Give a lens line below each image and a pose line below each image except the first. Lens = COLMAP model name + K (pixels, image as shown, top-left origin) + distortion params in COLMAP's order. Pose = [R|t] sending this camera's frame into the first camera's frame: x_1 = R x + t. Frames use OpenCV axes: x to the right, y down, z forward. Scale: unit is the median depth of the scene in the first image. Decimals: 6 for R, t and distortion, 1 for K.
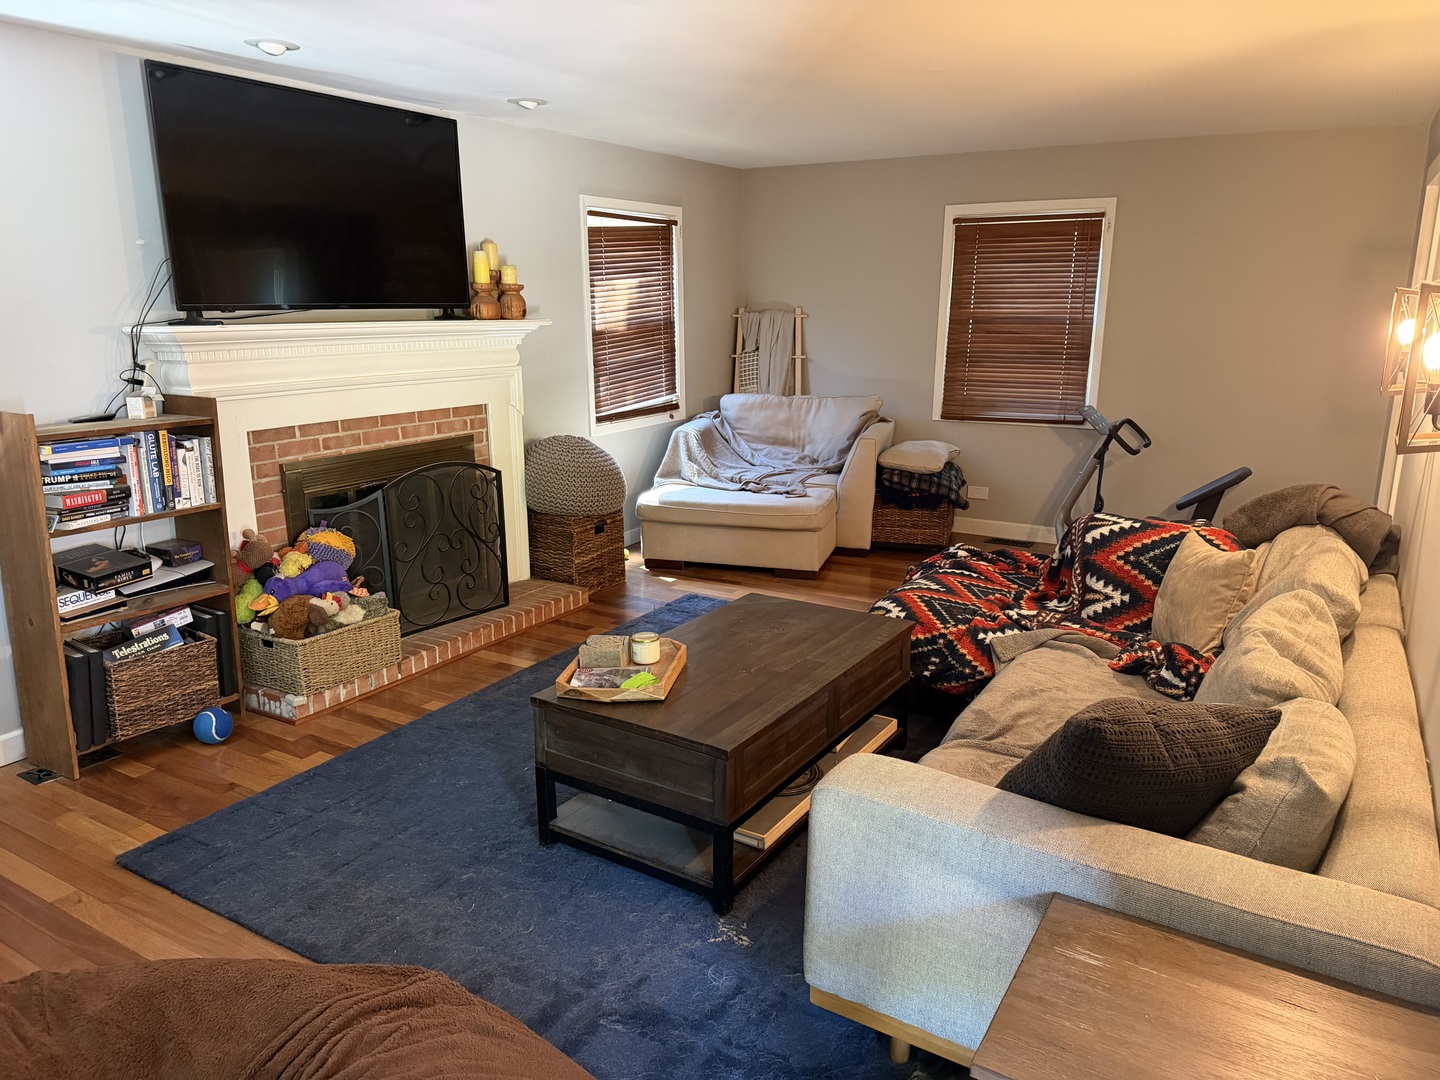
lens RADIAL K [[1019.5, 0, 710.9], [0, 1019.5, 540.8], [0, 0, 1]] dist [0.056193, -0.063975]
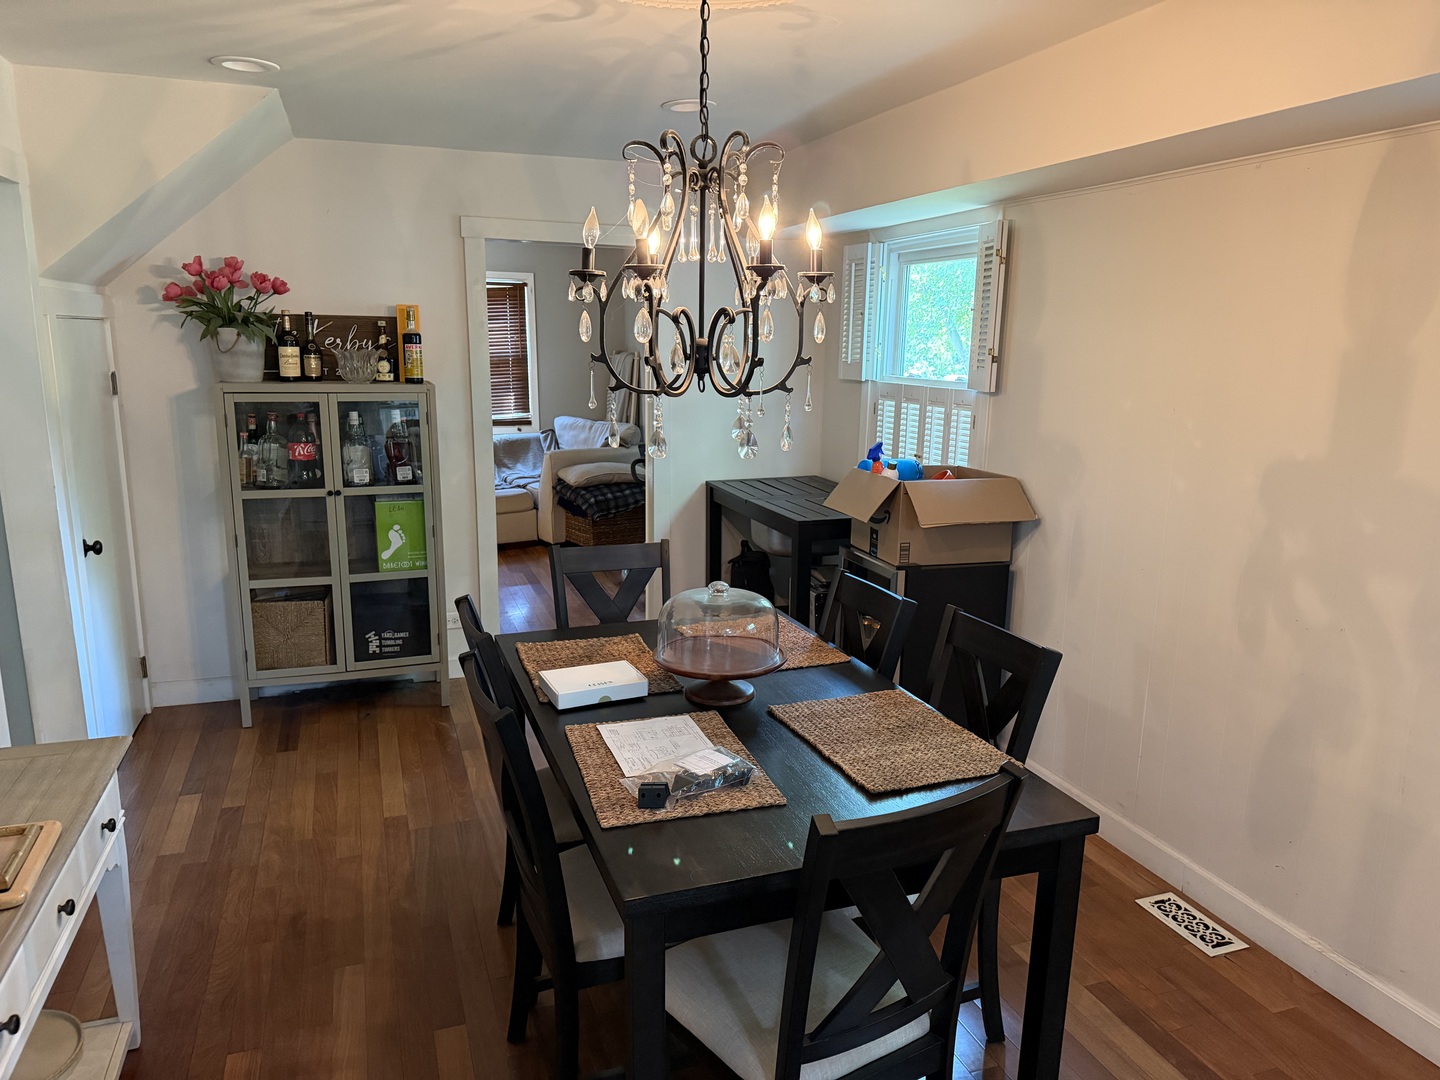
lens RADIAL K [[1019.5, 0, 723.1], [0, 1019.5, 545.4], [0, 0, 1]] dist [0.056193, -0.063975]
pose [[0.794719, 0.142692, -0.589967, 0.968688], [-0.164880, 0.986177, 0.016418, -0.039582], [0.584154, 0.084226, 0.807261, 0.103599]]
